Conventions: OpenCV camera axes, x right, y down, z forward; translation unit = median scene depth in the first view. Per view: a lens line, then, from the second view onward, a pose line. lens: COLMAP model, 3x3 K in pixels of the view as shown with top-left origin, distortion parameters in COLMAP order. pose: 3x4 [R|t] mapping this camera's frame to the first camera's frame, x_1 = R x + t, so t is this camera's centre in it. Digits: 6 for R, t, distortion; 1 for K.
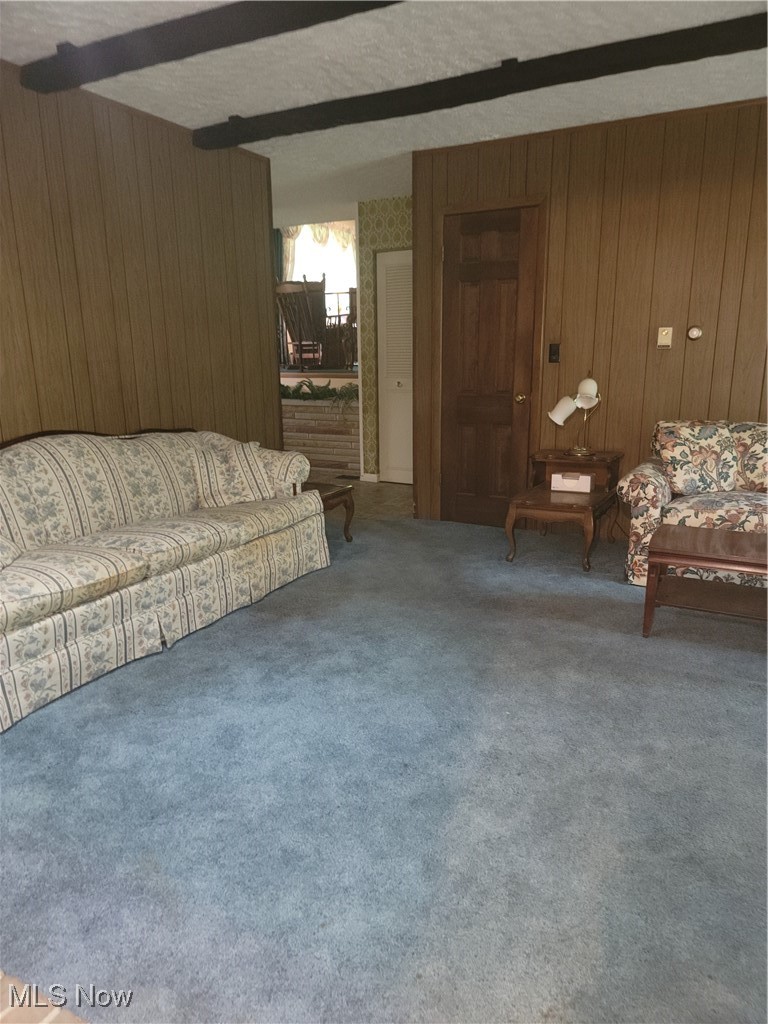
lens RADIAL K [[703.0, 0, 375.1], [0, 703.0, 521.0], [0, 0, 1]] dist [0.079226, -0.064314]
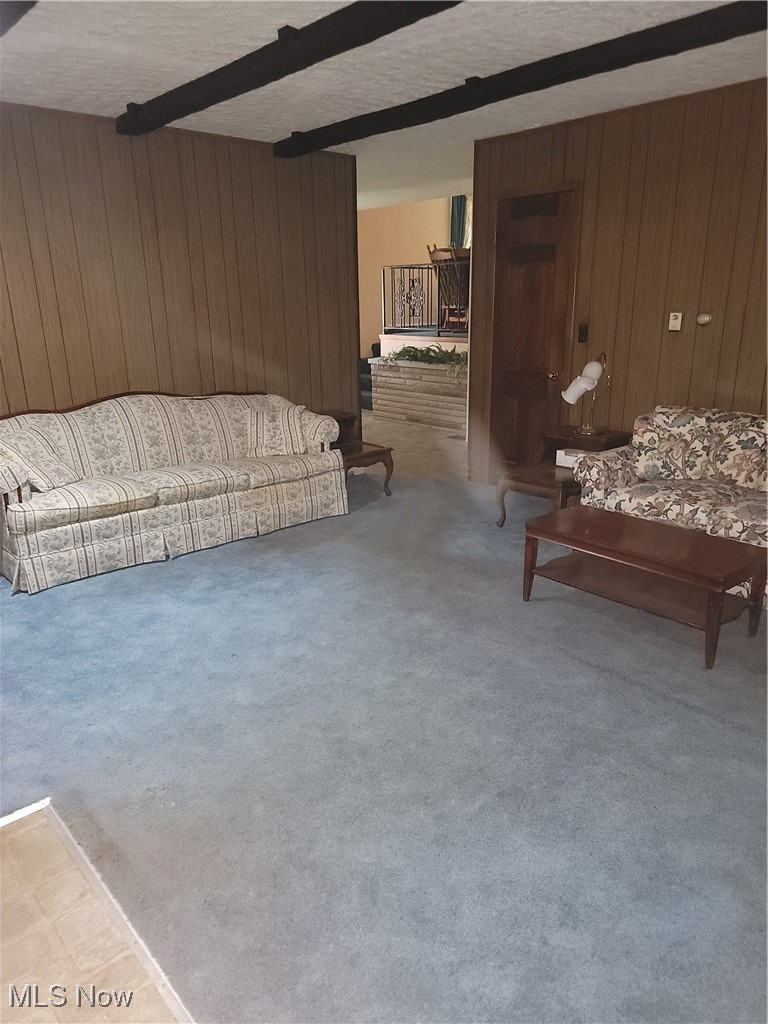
lens RADIAL K [[707.1, 0, 384.0], [0, 707.1, 512.0], [0, 0, 1]] dist [0.085361, -0.073196]
pose [[0.937291, 0.102018, -0.333284, 0.449057], [-0.082587, 0.993980, 0.071997, -0.035223], [0.338623, -0.039957, 0.940073, -0.119333]]
